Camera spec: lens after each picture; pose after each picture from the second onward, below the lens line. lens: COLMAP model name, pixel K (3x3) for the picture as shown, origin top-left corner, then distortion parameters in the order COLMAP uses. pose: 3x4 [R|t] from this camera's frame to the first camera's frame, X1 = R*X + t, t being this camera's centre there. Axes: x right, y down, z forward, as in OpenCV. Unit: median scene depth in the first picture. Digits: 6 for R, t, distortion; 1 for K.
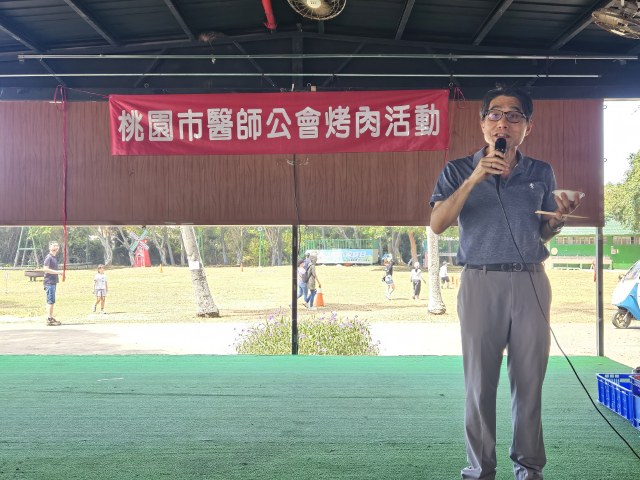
lens RADIAL K [[429.9, 0, 292.8], [0, 429.9, 238.9], [0, 0, 1]] dist [-0.003345, 0.007075]
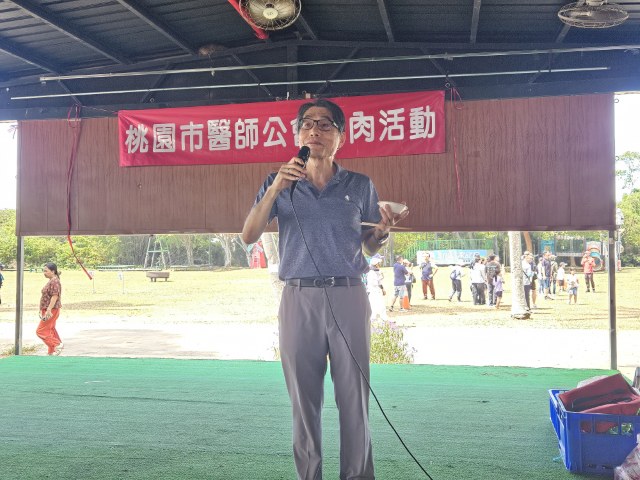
lens RADIAL K [[425.6, 0, 320.0], [0, 425.6, 240.0], [0, 0, 1]] dist [0.006416, -0.004070]
pose [[0.993787, -0.009778, -0.110869, 0.183318], [0.009212, 0.999942, -0.005619, -0.006922], [0.110918, 0.004563, 0.993819, 0.014663]]
